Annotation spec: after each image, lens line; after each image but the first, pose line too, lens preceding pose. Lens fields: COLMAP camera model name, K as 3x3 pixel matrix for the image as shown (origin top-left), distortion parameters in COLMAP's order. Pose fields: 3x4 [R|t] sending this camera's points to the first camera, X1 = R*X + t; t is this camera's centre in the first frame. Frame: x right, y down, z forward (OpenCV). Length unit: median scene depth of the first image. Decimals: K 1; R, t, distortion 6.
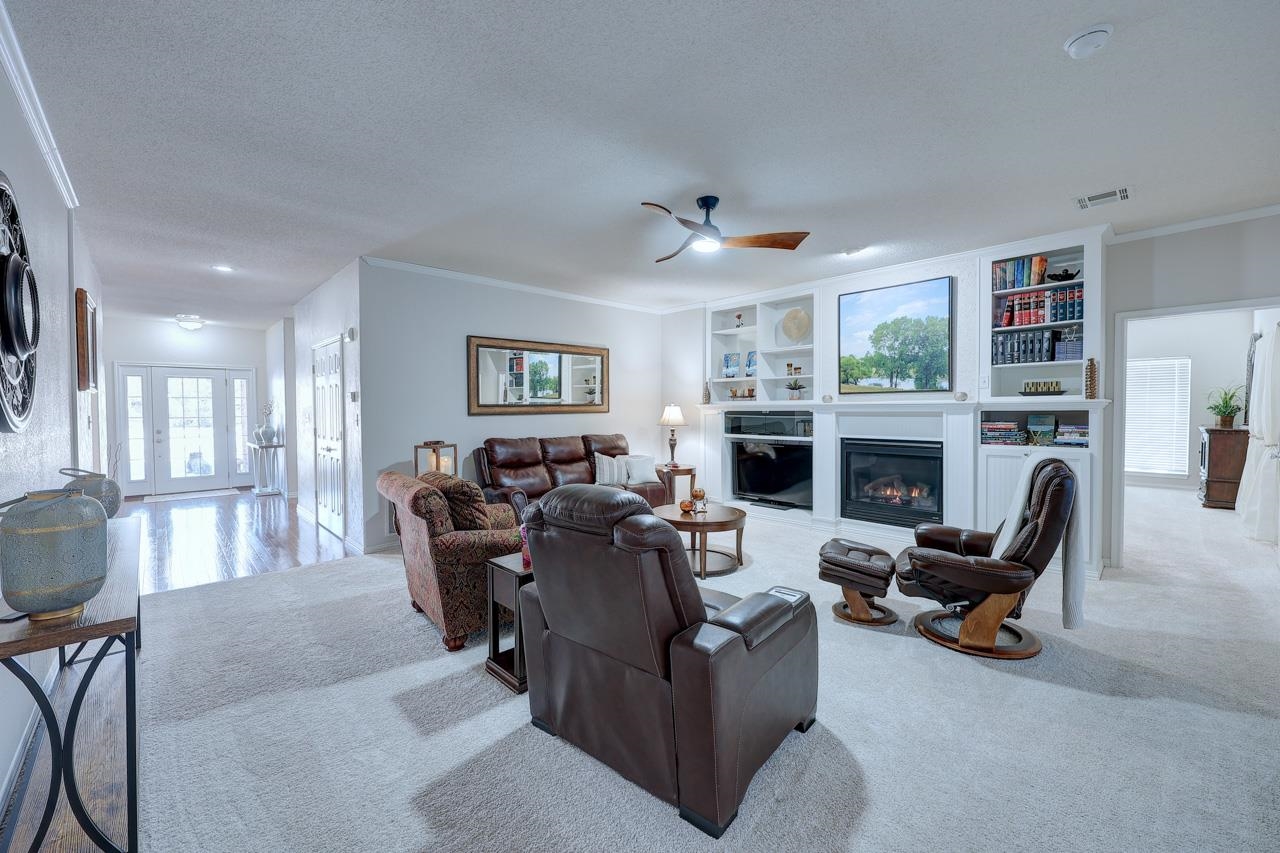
lens RADIAL K [[512.4, 0, 643.4], [0, 512.4, 420.6], [0, 0, 1]] dist [-0.003052, -0.000027]
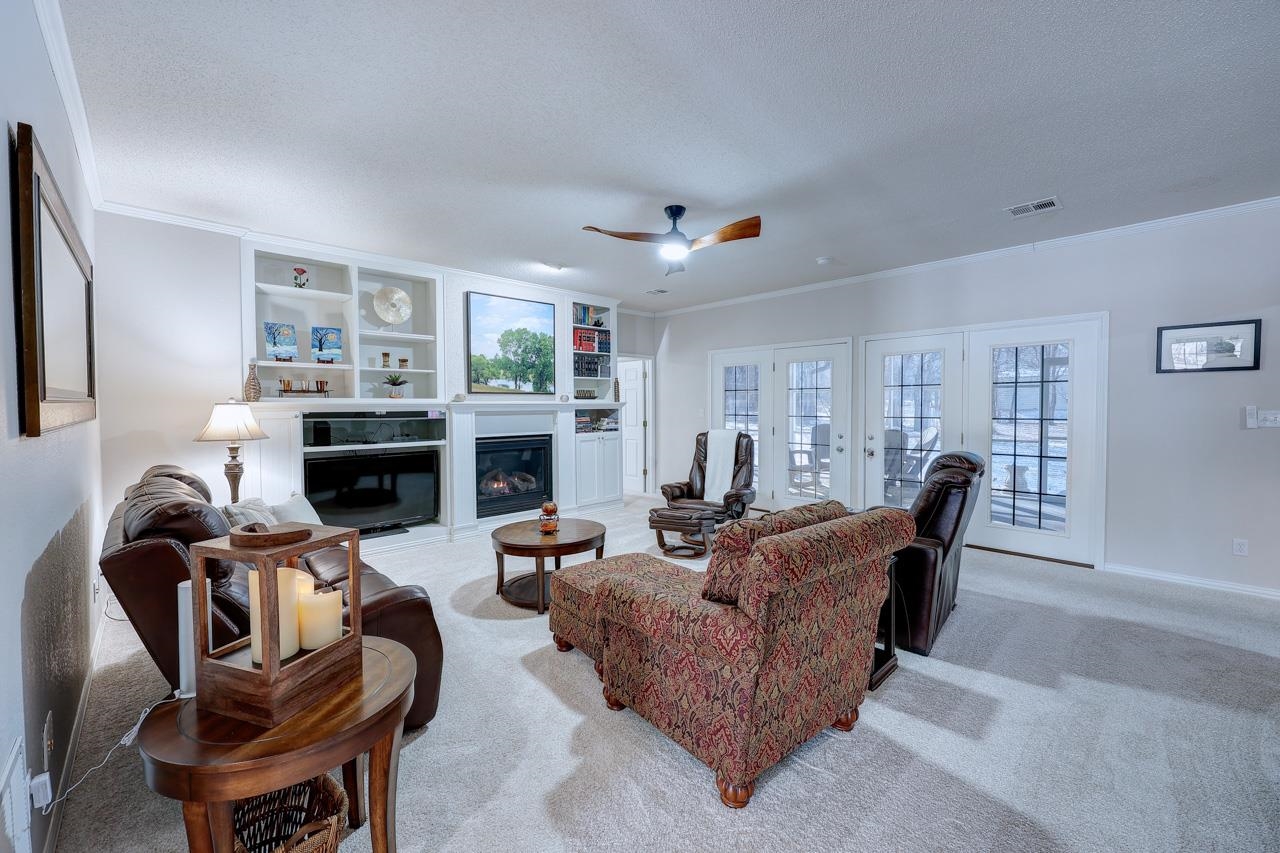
lens RADIAL K [[512.4, 0, 641.5], [0, 512.4, 418.9], [0, 0, 1]] dist [-0.003052, -0.000027]
pose [[-0.002225, -0.020204, 0.999793, -0.634924], [0.028924, 0.999376, 0.020260, -0.014464], [-0.999579, 0.028963, -0.001639, 0.729002]]
